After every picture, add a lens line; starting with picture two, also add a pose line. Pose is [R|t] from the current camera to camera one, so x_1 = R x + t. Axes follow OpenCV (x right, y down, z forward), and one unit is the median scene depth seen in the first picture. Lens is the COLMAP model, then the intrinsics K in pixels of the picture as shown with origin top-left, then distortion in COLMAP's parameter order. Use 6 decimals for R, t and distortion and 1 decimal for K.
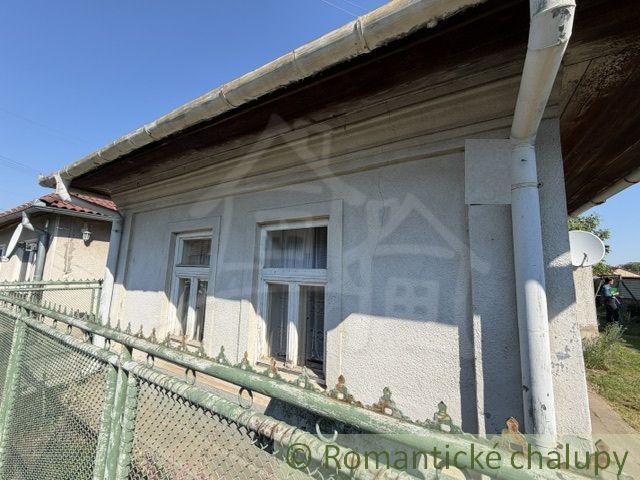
lens RADIAL K [[252.8, 0, 321.6], [0, 252.8, 237.4], [0, 0, 1]] dist [0.015708, 0.000183]
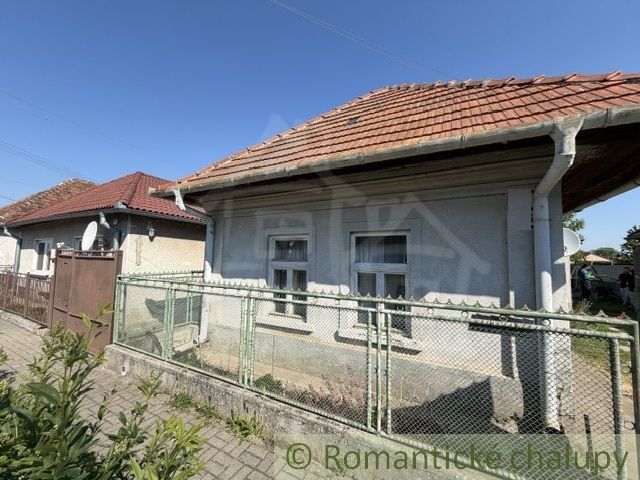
lens RADIAL K [[252.8, 0, 320.0], [0, 252.8, 237.0], [0, 0, 1]] dist [0.015708, 0.000183]
pose [[0.999106, -0.003696, 0.042106, -0.358110], [0.001621, 0.998787, 0.049215, -0.071392], [-0.042237, -0.049103, 0.997900, -0.314382]]
